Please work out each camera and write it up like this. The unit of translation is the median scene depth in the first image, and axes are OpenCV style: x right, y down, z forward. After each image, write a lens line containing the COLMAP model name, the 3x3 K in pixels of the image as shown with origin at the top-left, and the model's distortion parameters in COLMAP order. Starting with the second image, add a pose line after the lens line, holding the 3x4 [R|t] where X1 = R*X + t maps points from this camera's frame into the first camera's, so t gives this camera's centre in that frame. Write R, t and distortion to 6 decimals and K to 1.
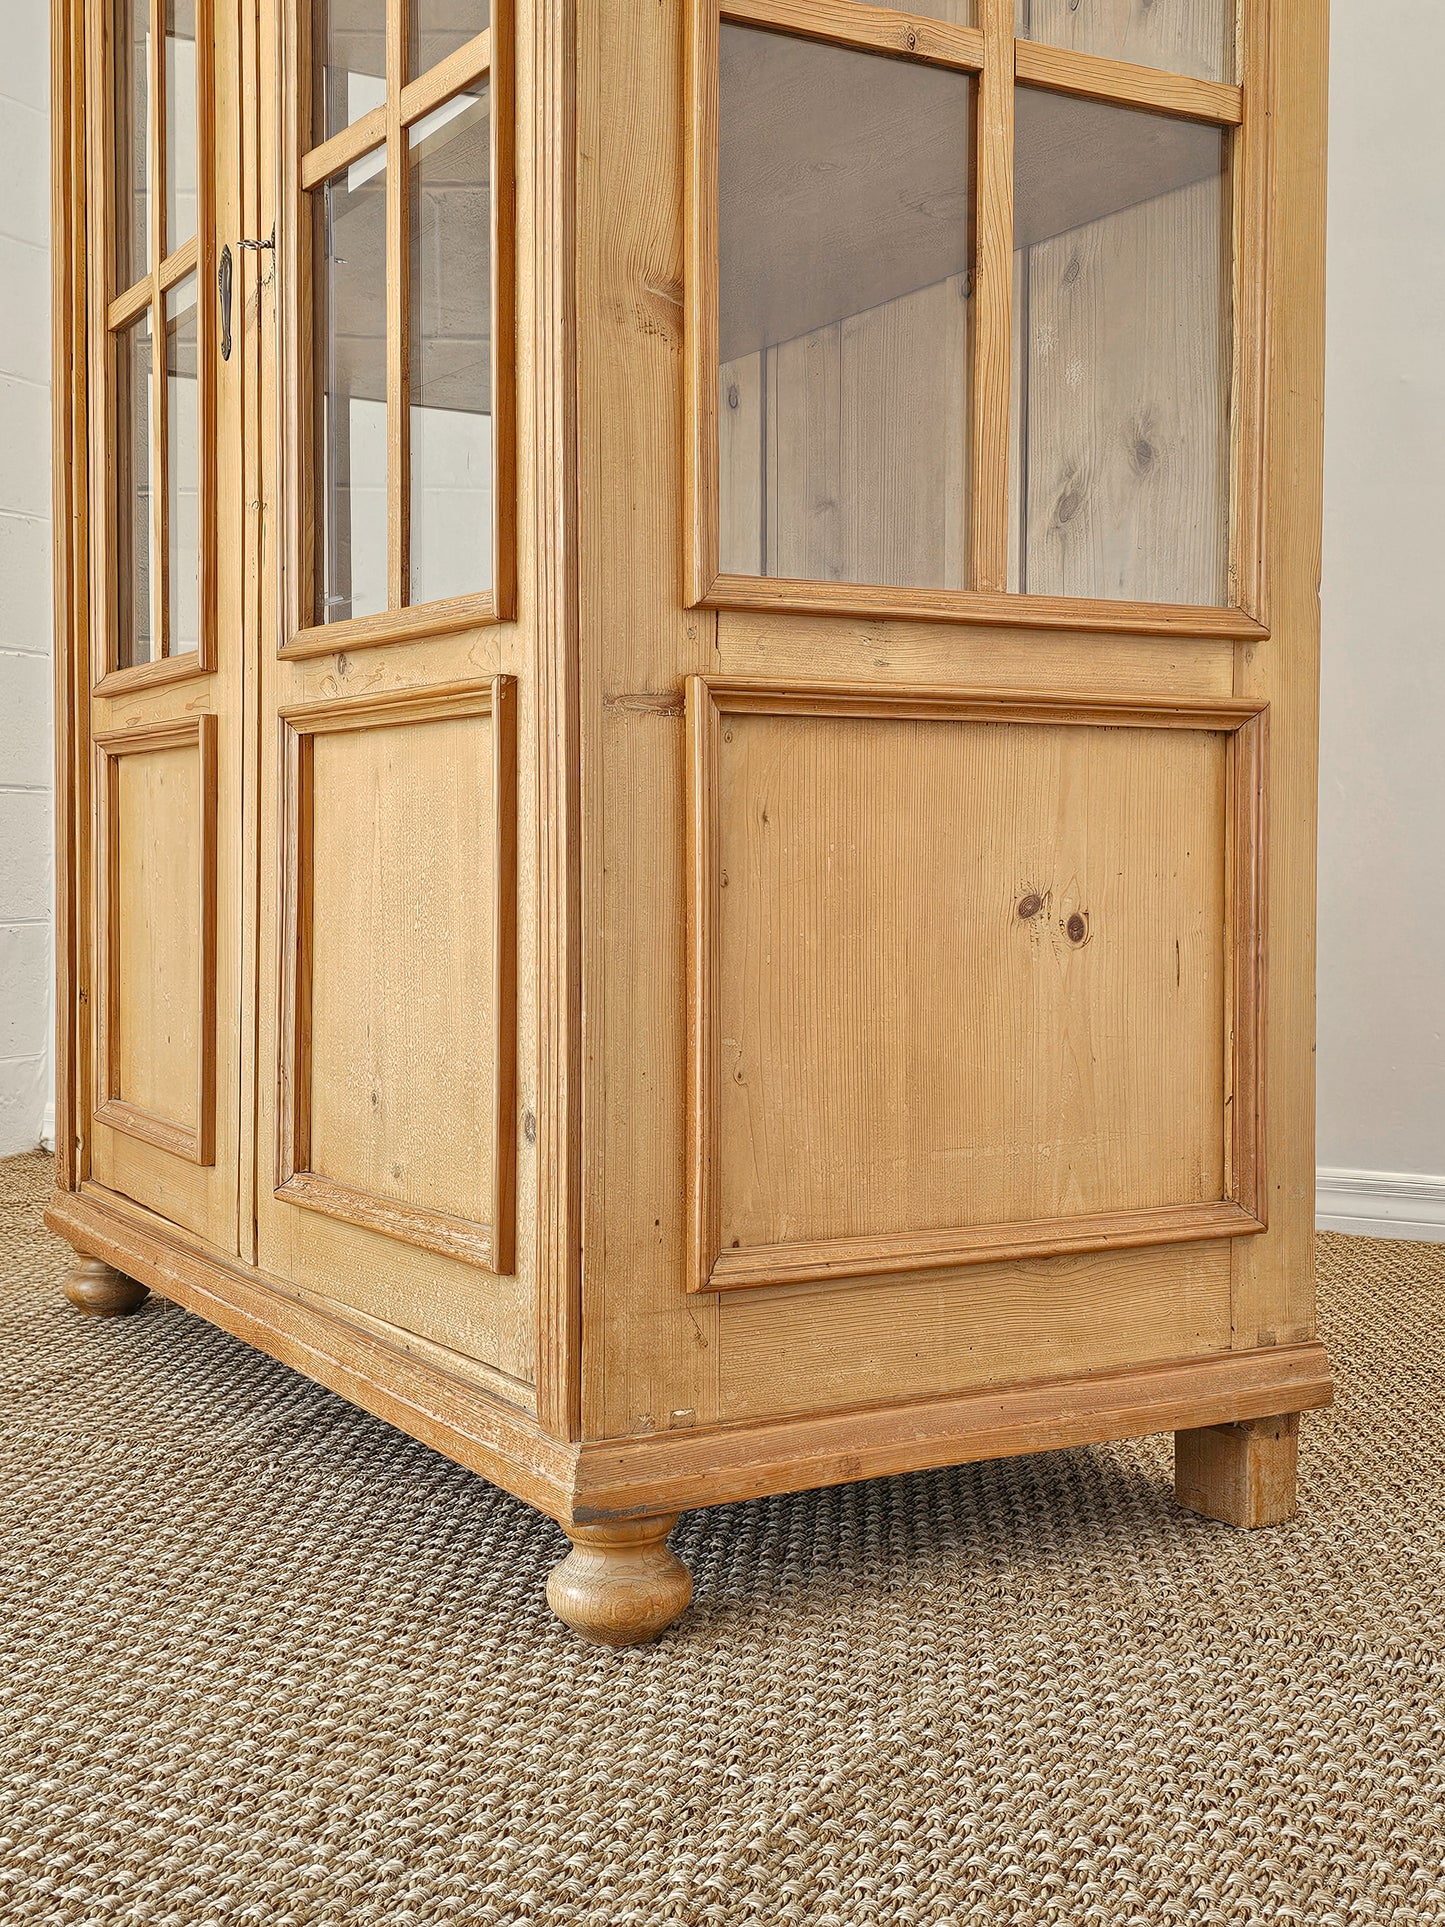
lens RADIAL K [[2257.8, 0, 720.6], [0, 2257.8, 892.0], [0, 0, 1]] dist [0.124536, -0.241872]
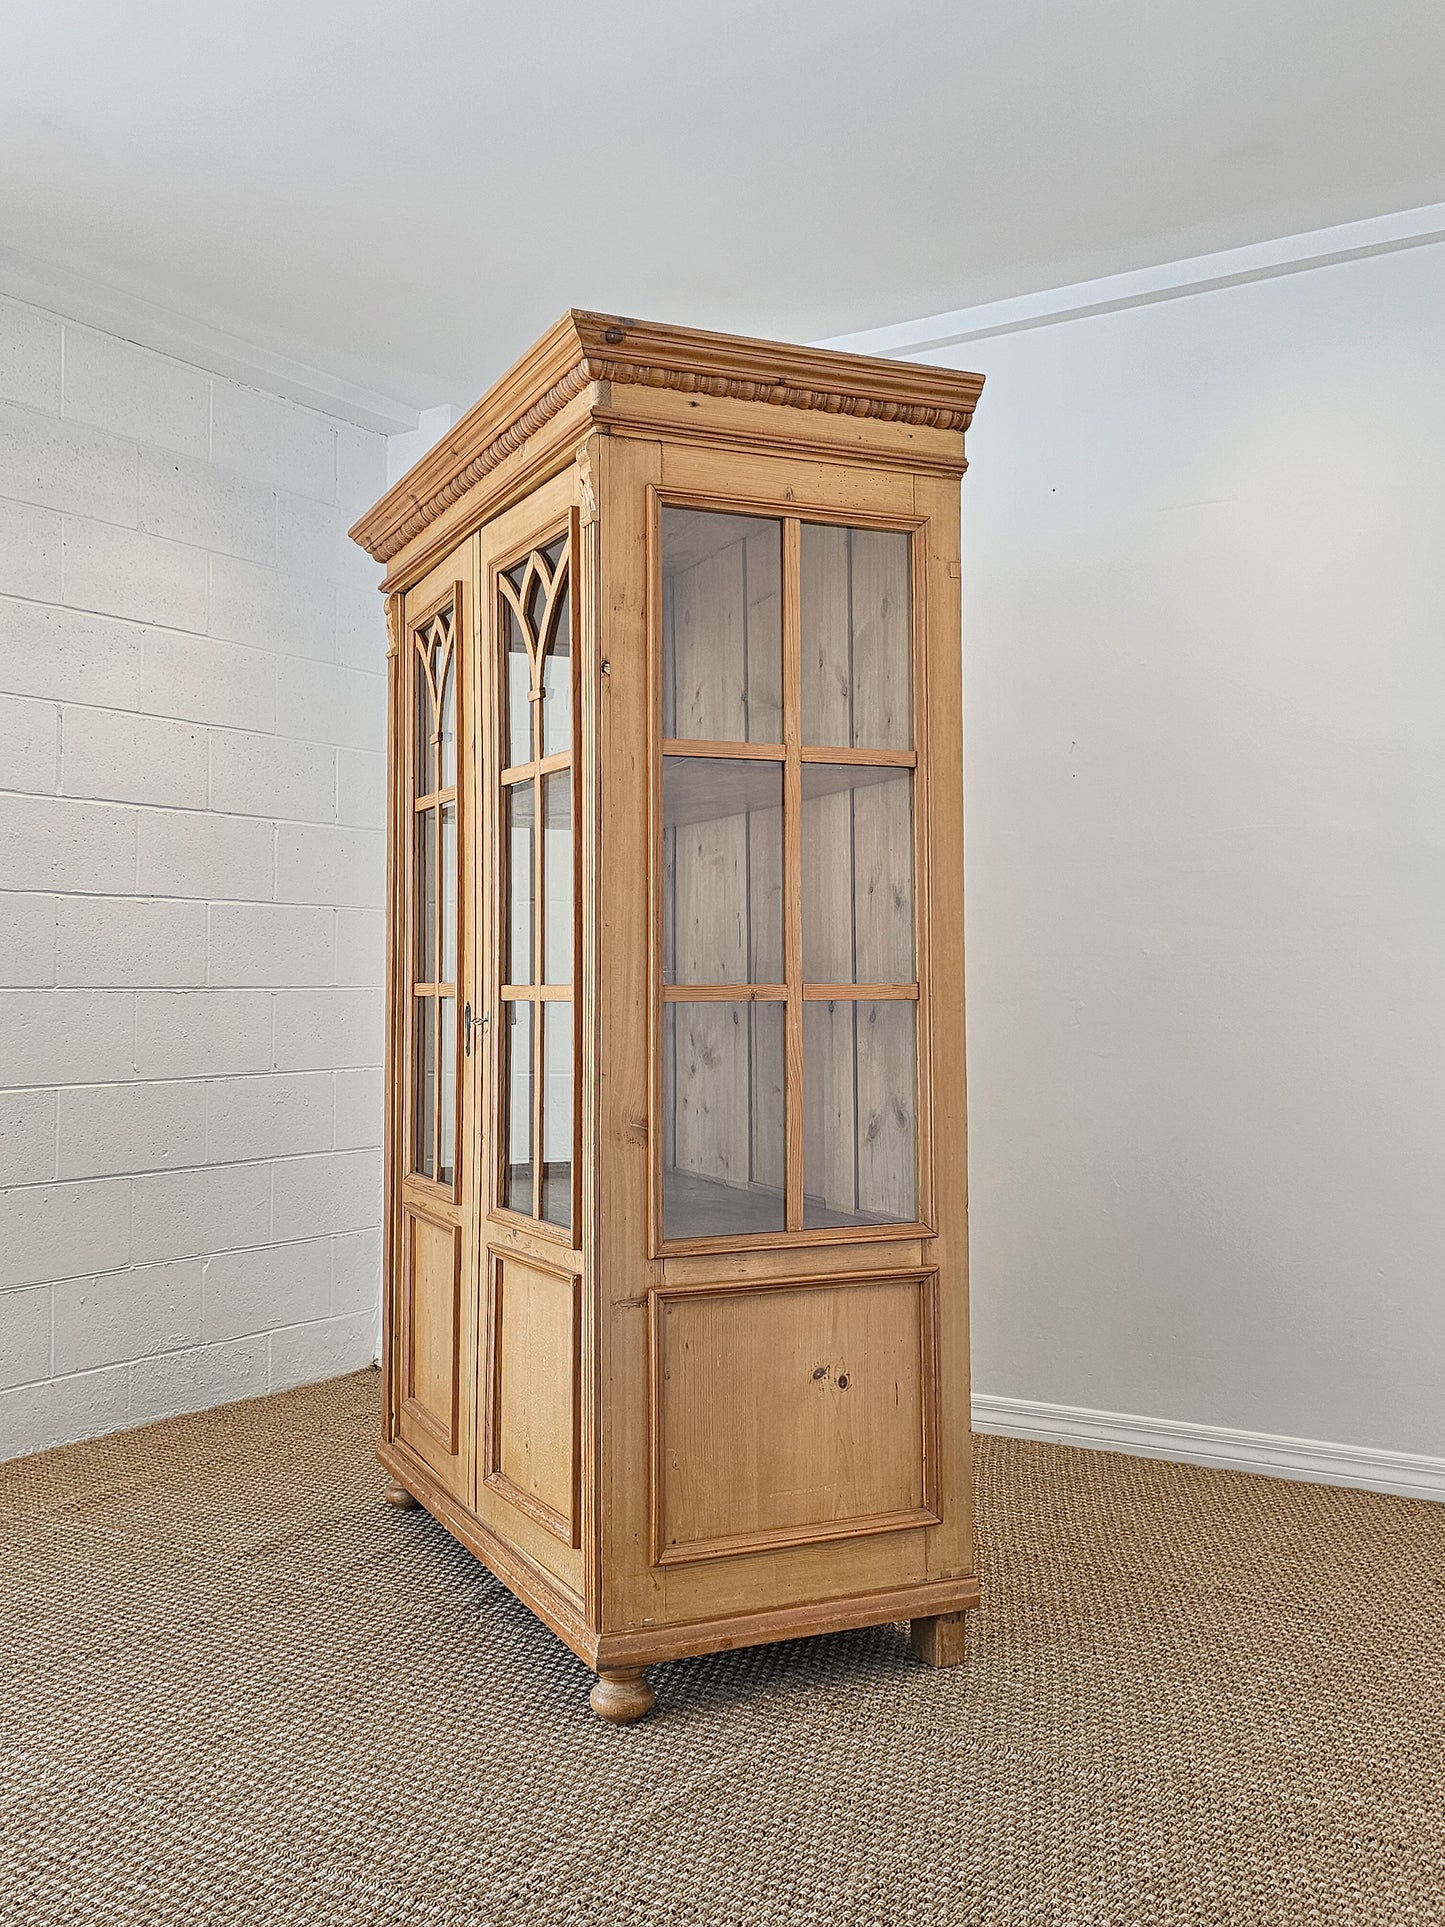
lens RADIAL K [[1796.0, 0, 726.0], [0, 1796.0, 904.5], [0, 0, 1]] dist [0.091809, -0.141878]
pose [[0.995189, -0.011388, -0.097314, 0.236095], [0.005067, 0.997875, -0.064956, -0.351777], [0.097847, 0.064151, 0.993132, -0.807836]]
